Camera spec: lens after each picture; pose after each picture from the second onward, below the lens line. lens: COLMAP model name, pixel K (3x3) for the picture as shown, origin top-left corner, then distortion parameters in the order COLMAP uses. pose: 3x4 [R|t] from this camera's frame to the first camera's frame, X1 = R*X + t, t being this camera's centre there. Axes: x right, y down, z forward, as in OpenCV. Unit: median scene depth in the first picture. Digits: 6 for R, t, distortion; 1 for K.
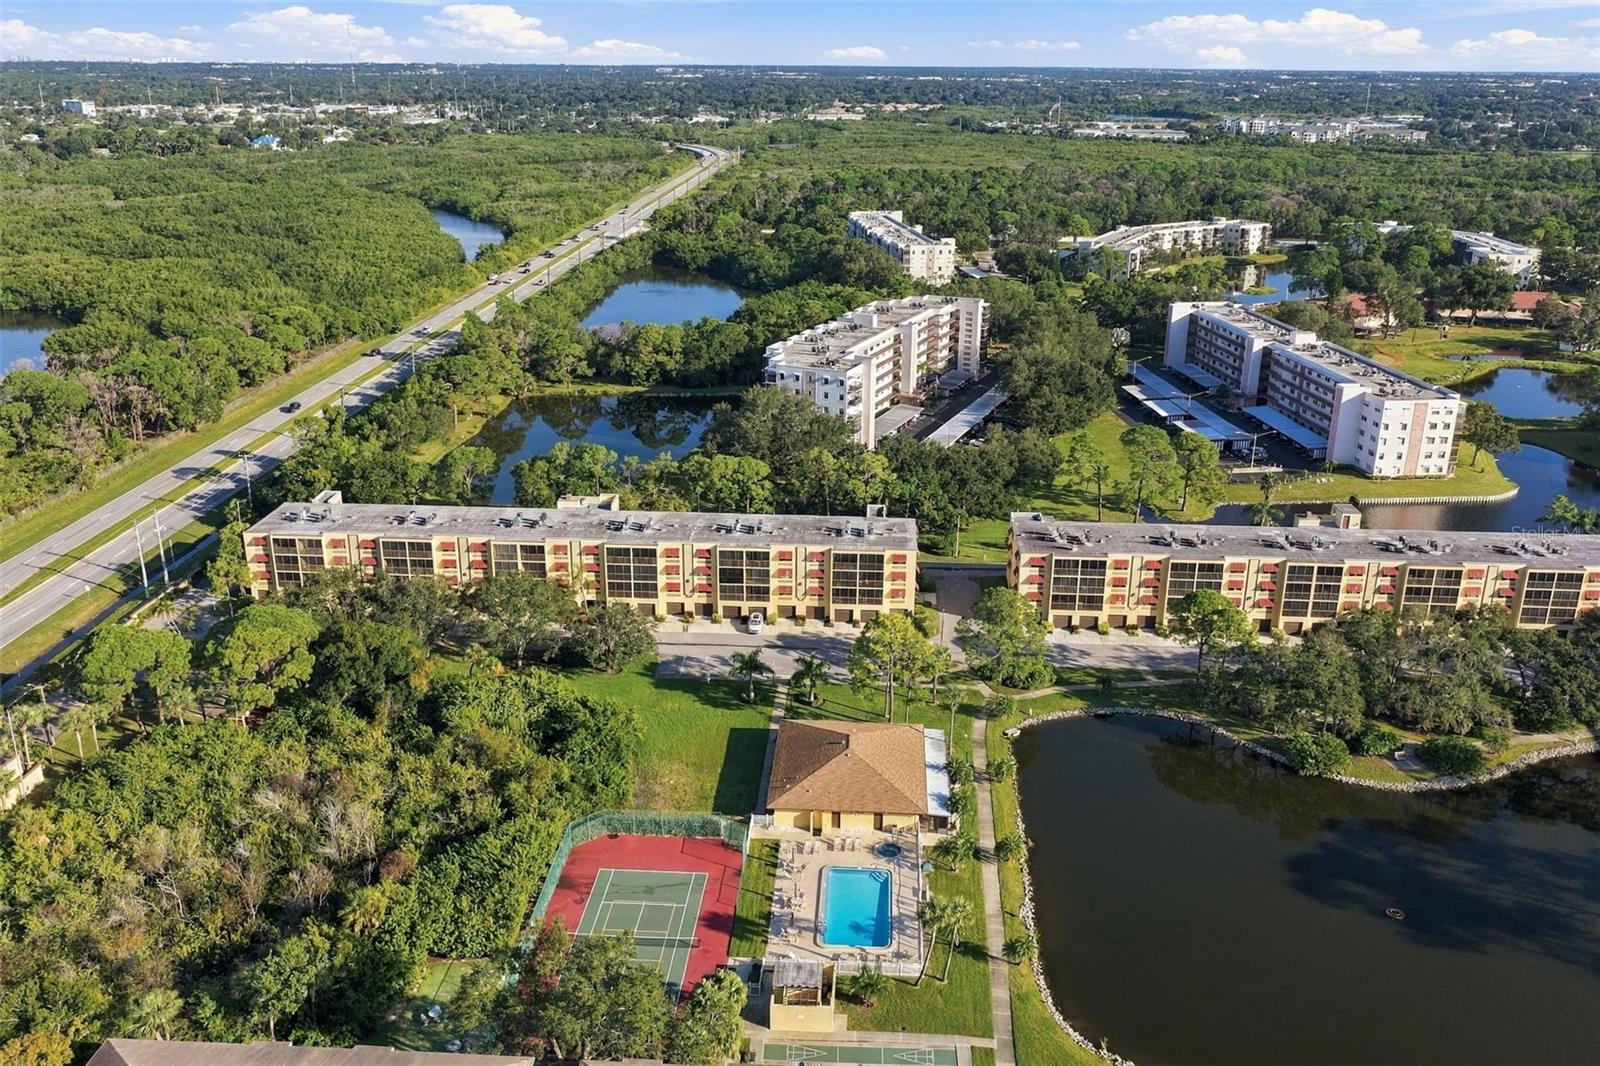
lens RADIAL K [[1328.5, 0, 805.6], [0, 1328.5, 533.3], [0, 0, 1]] dist [-0.006501, 0.026044]
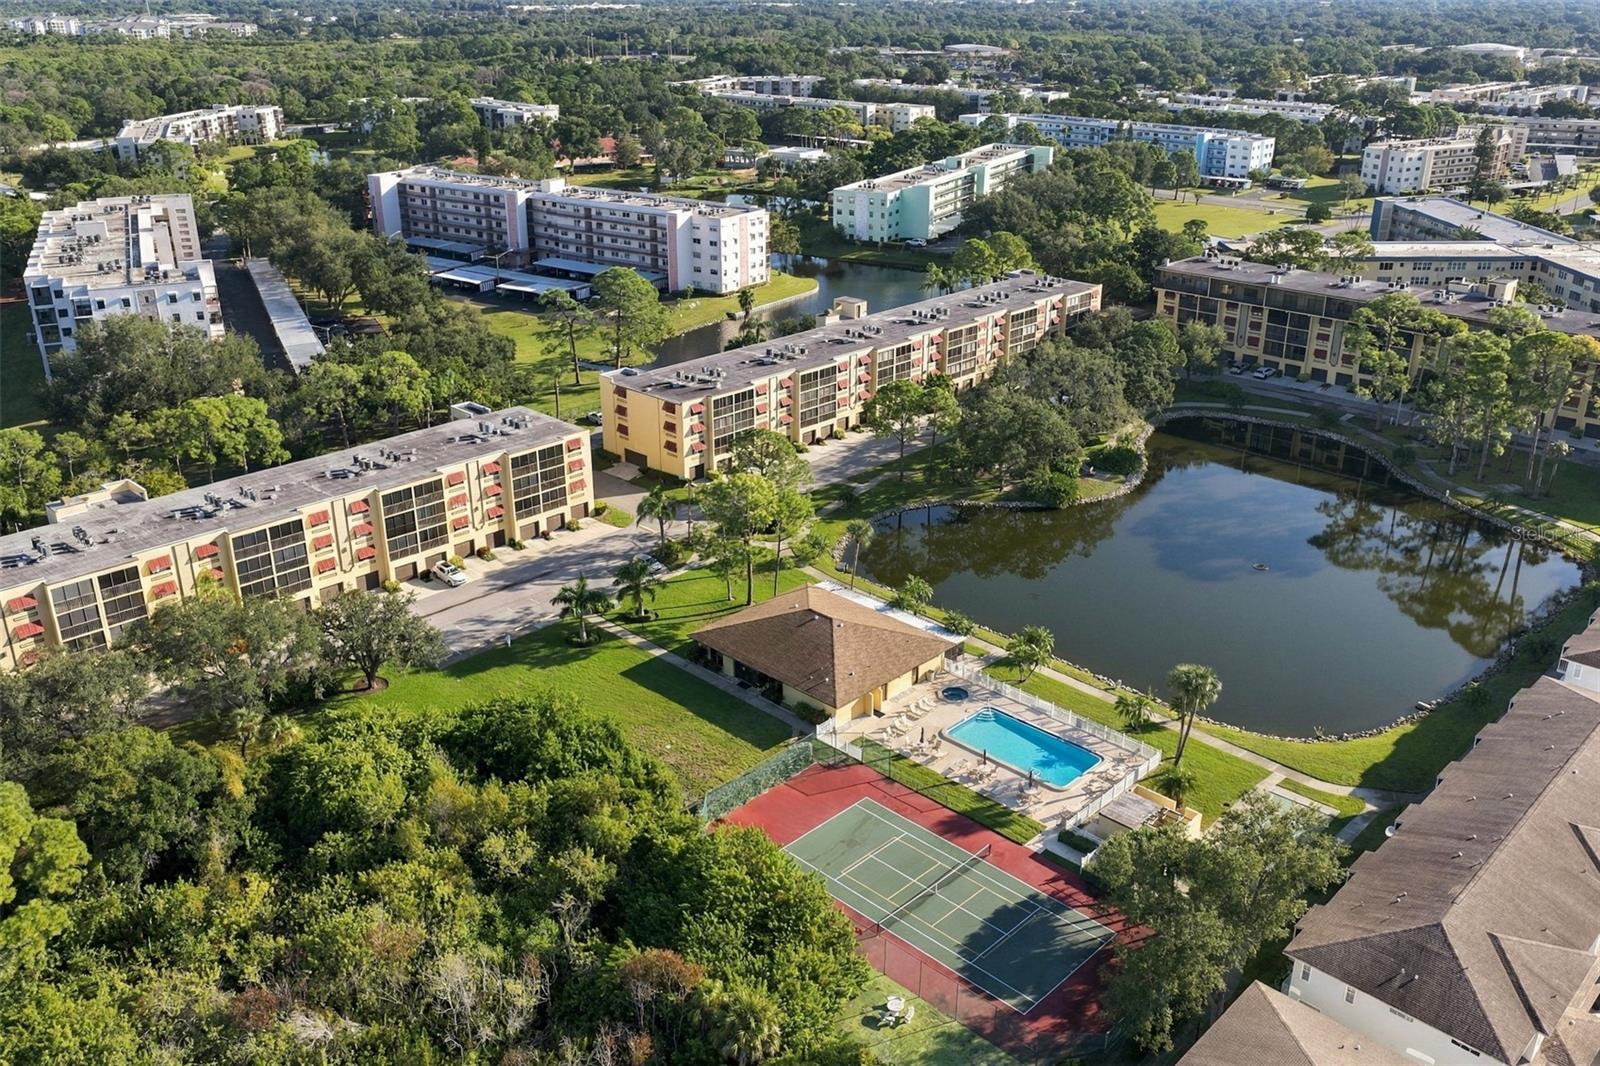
lens RADIAL K [[1328.5, 0, 805.6], [0, 1328.5, 533.3], [0, 0, 1]] dist [-0.006501, 0.026044]
pose [[0.653947, -0.300223, 0.694420, -0.429495], [0.257542, 0.951409, 0.168797, -0.031155], [-0.711354, 0.068458, 0.699492, 0.312009]]
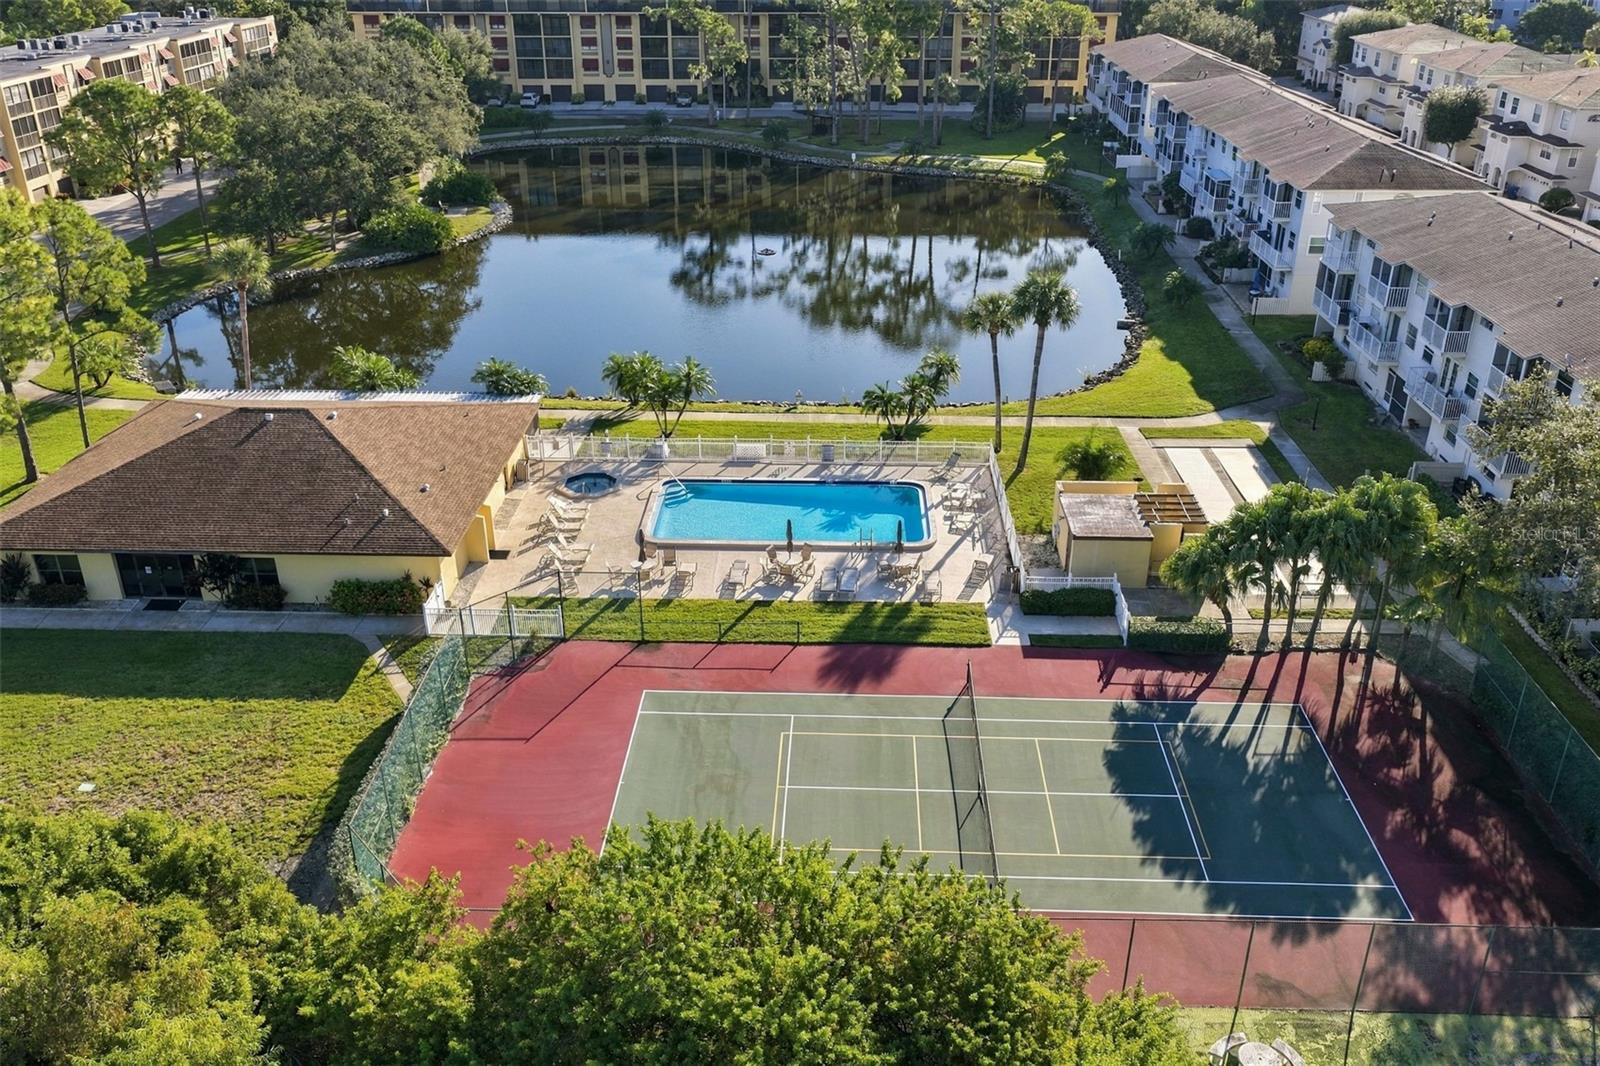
lens RADIAL K [[1328.5, 0, 805.6], [0, 1328.5, 533.3], [0, 0, 1]] dist [-0.006501, 0.026044]
pose [[-0.025861, -0.449858, 0.892725, -0.266289], [0.337573, 0.836637, 0.431374, 0.054330], [-0.940944, 0.312515, 0.130224, 0.627495]]
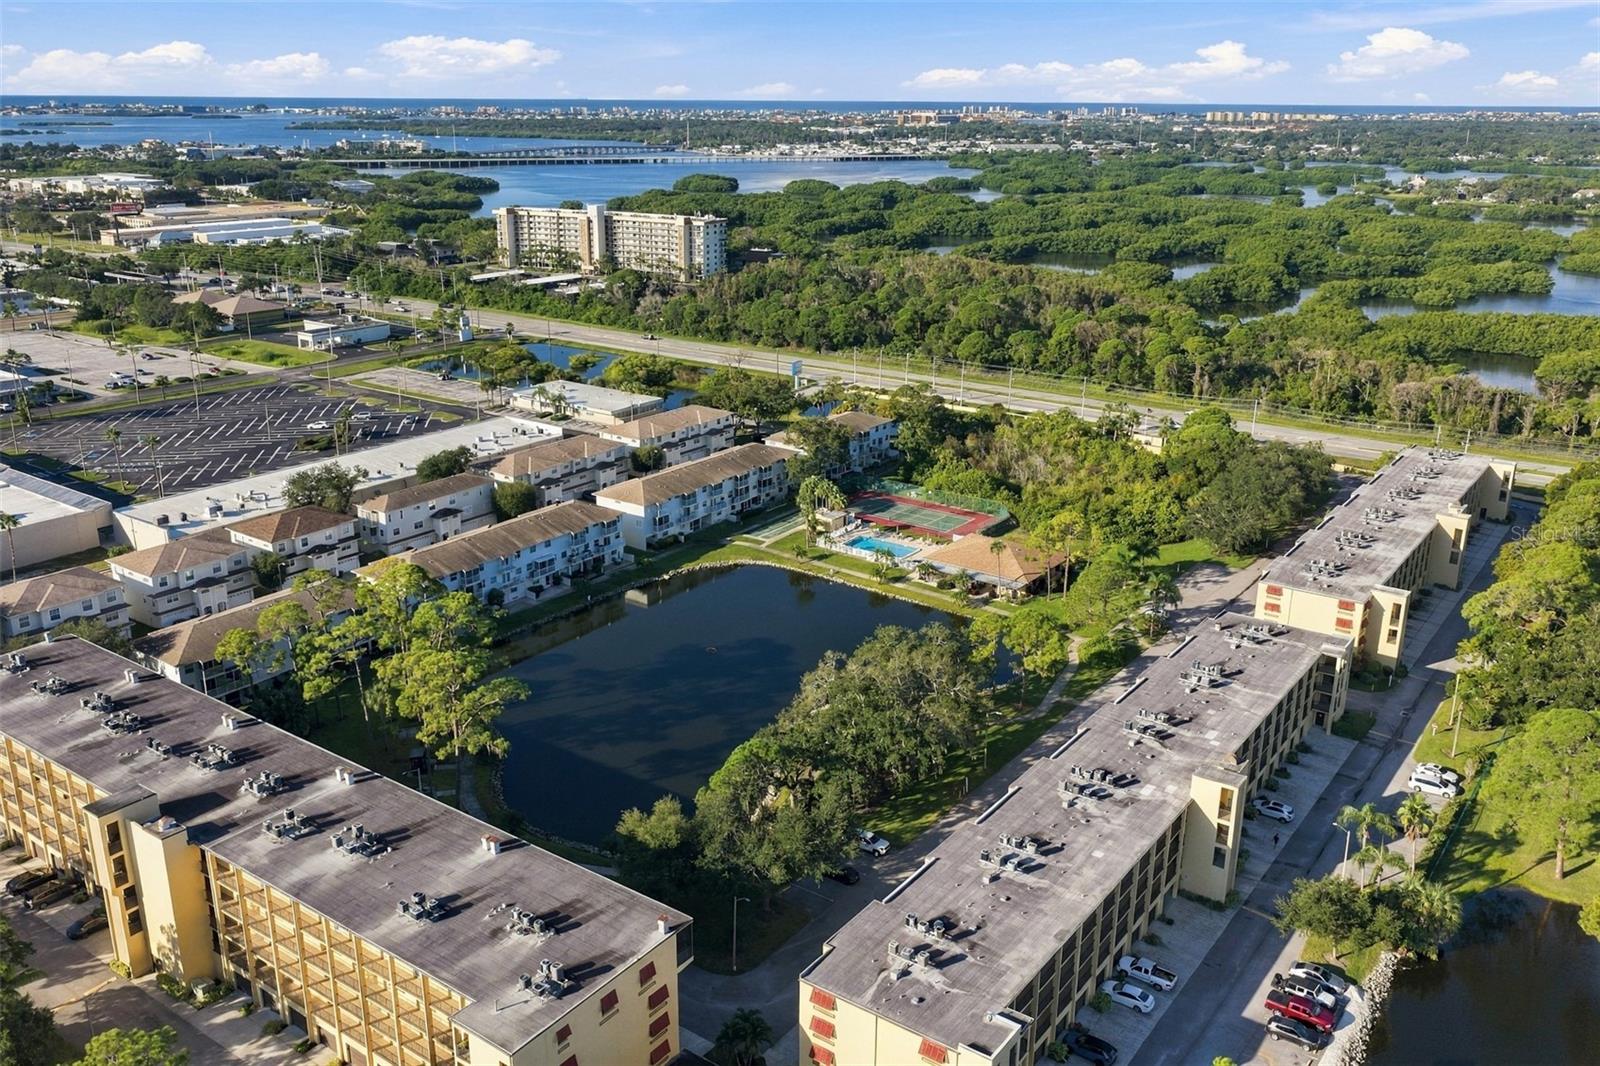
lens RADIAL K [[1328.5, 0, 805.6], [0, 1328.5, 533.3], [0, 0, 1]] dist [-0.006501, 0.026044]
pose [[-0.535193, 0.252072, -0.806243, 1.067956], [-0.300444, 0.835228, 0.460573, -0.376018], [0.789494, 0.488726, -0.371275, 1.075891]]
